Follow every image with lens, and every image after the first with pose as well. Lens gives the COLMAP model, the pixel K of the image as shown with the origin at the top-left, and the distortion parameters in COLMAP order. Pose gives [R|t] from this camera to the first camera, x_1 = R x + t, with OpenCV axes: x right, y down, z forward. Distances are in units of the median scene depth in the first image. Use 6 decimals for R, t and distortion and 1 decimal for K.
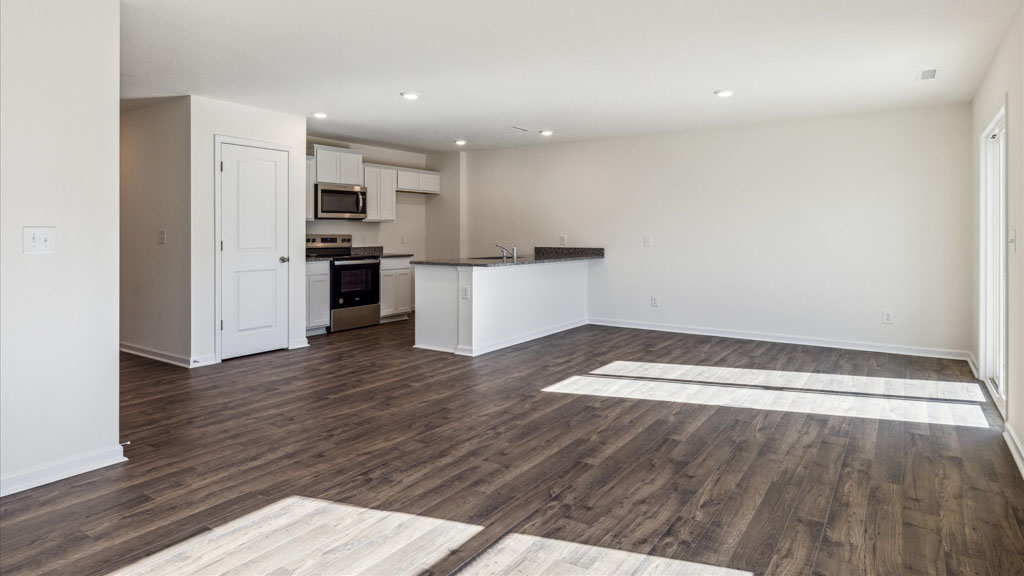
lens RADIAL K [[572.5, 0, 507.9], [0, 572.5, 226.6], [0, 0, 1]] dist [-0.006312, 0.001331]
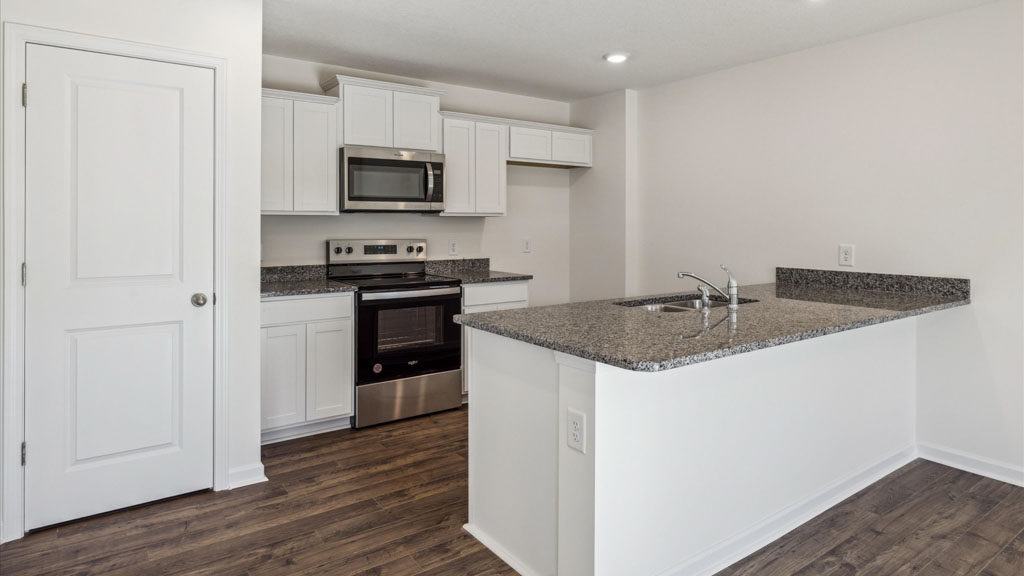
lens RADIAL K [[572.5, 0, 502.8], [0, 572.5, 223.3], [0, 0, 1]] dist [-0.006312, 0.001331]
pose [[0.934259, -0.000362, -0.356596, 0.003606], [0.003005, 0.999972, 0.006856, -0.006193], [0.356584, -0.007477, 0.934233, 0.554356]]
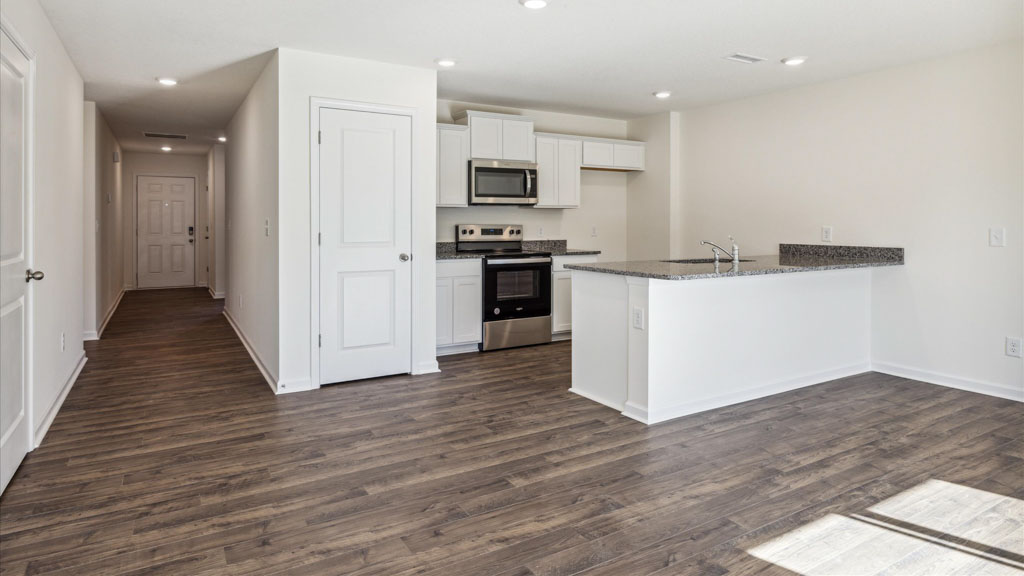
lens RADIAL K [[572.5, 0, 511.3], [0, 572.5, 226.3], [0, 0, 1]] dist [-0.006312, 0.001331]
pose [[0.907488, 0.002586, -0.420070, 0.050429], [0.004923, 0.999847, 0.016790, 0.003138], [0.420049, -0.017305, 0.907337, 0.311445]]
